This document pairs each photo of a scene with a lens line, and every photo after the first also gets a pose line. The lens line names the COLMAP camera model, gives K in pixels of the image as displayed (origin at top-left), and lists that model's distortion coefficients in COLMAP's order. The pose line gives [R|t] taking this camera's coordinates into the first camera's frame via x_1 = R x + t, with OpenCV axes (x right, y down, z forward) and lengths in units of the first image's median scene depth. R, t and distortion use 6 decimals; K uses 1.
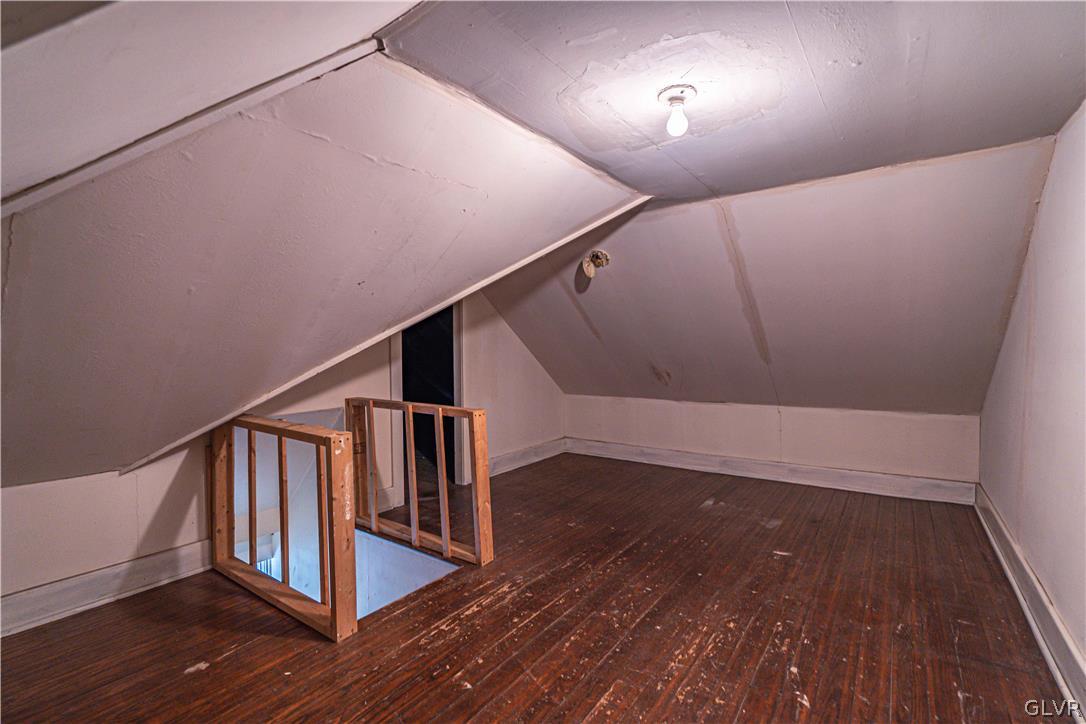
lens RADIAL K [[497.3, 0, 554.4], [0, 497.3, 354.4], [0, 0, 1]] dist [-0.001005, -0.000039]
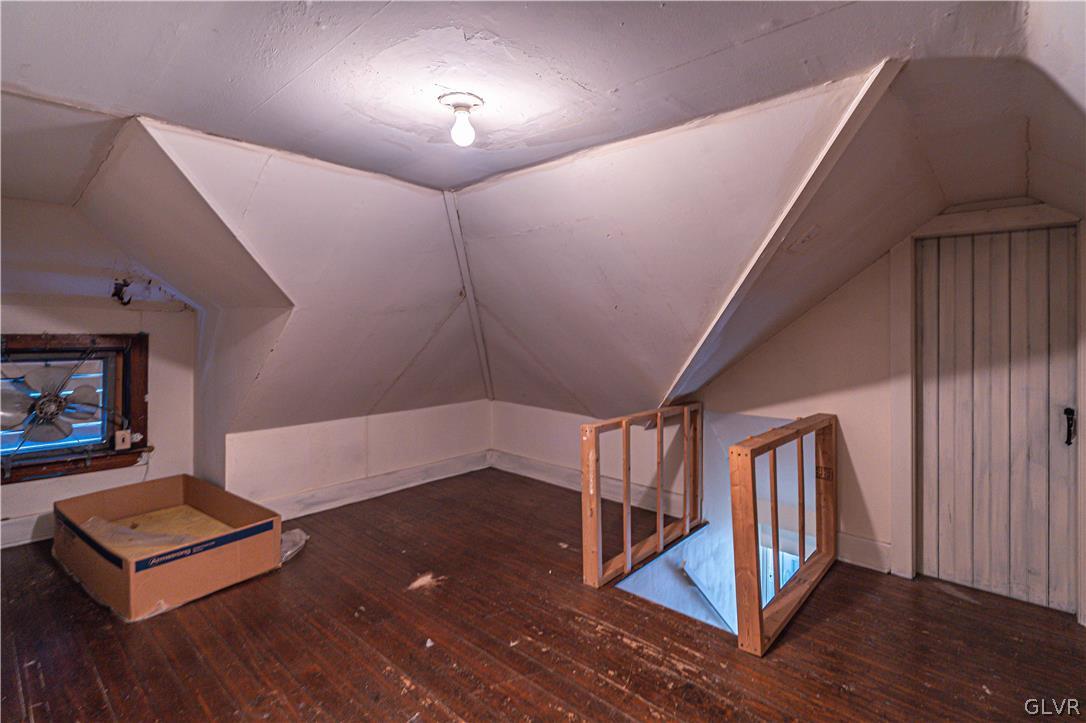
lens RADIAL K [[516.3, 0, 545.8], [0, 516.3, 330.7], [0, 0, 1]] dist [0.000209, 0.000693]
pose [[-0.121196, 0.015172, -0.992513, 0.821827], [-0.016212, 0.999720, 0.017262, -0.097439], [0.992496, 0.018183, -0.120916, 0.940391]]
